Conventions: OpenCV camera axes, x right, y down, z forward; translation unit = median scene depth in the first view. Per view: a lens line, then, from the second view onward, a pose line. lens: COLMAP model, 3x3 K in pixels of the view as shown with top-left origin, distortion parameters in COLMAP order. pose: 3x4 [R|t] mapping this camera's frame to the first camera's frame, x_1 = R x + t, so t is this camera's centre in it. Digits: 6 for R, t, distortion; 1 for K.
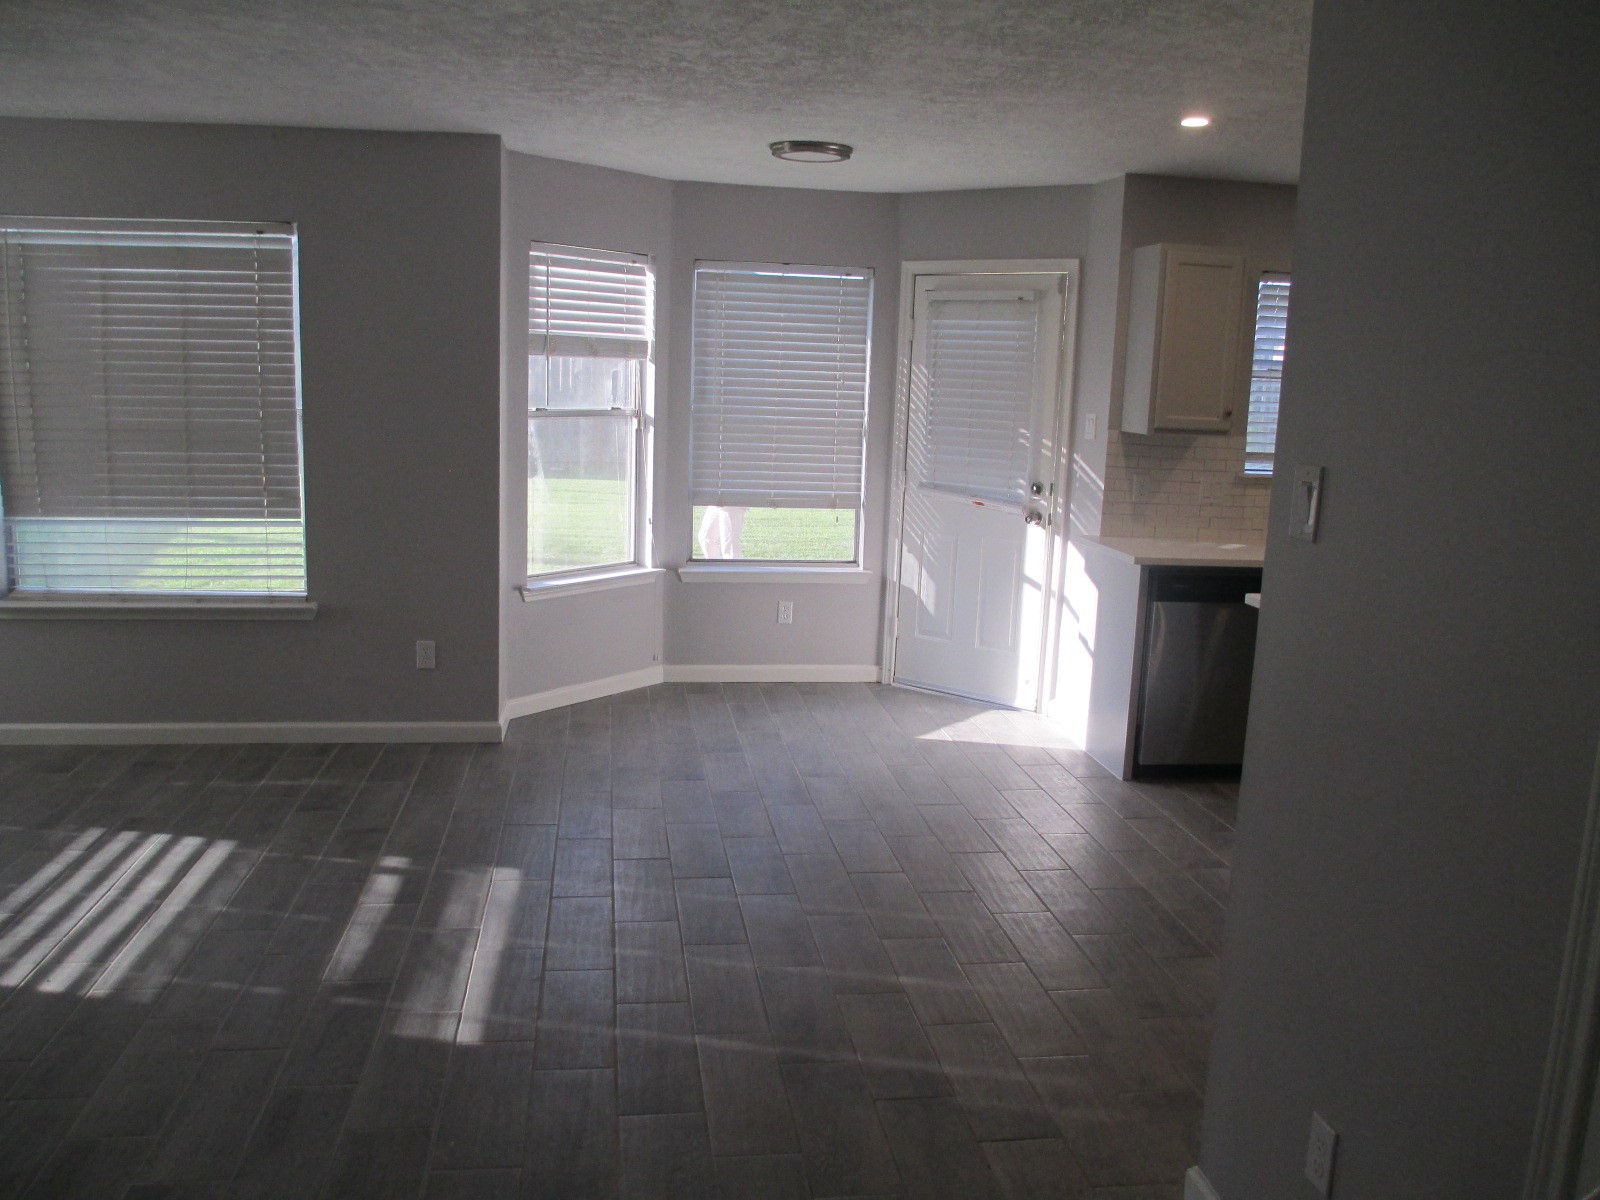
lens RADIAL K [[1317.4, 0, 796.5], [0, 1317.4, 591.8], [0, 0, 1]] dist [-0.062605, 0.010922]
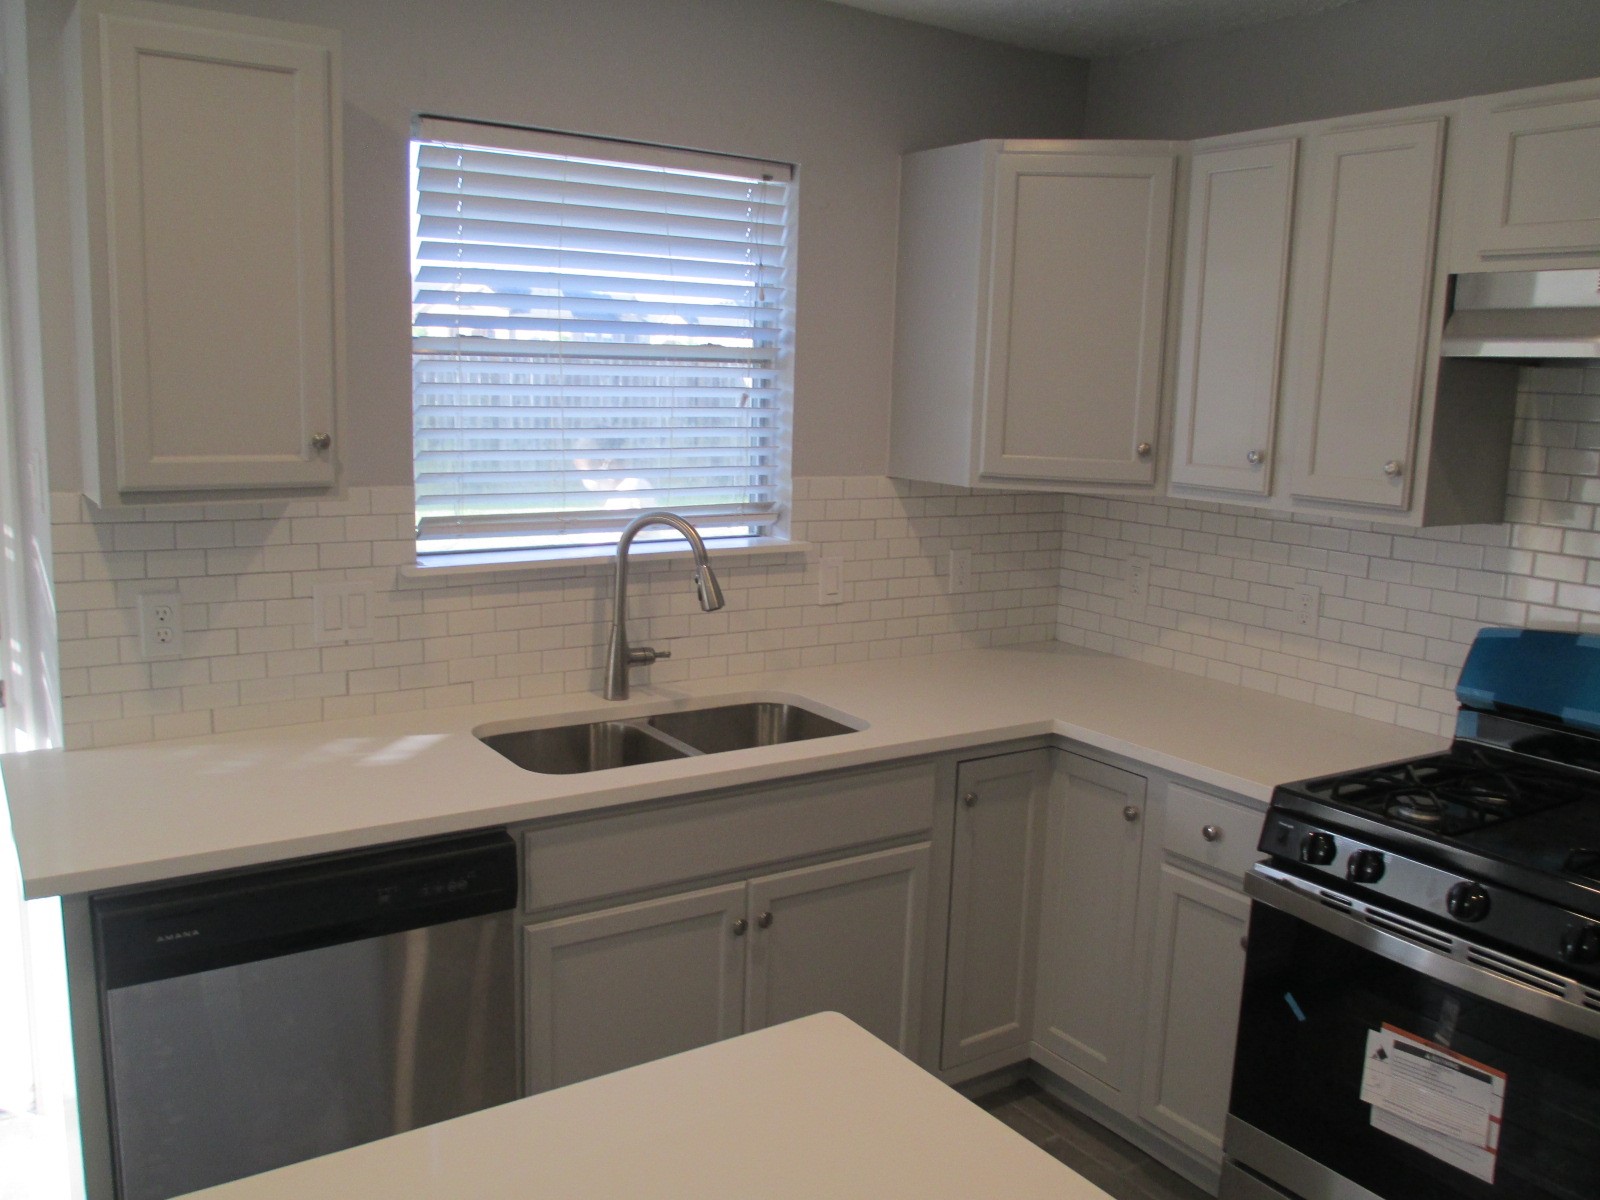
lens RADIAL K [[1317.4, 0, 796.5], [0, 1317.4, 591.8], [0, 0, 1]] dist [-0.062605, 0.010922]
pose [[0.894386, -0.085723, 0.439006, 0.162133], [0.082311, 0.996245, 0.026841, -0.051880], [-0.439658, 0.012129, 0.898083, 0.333268]]
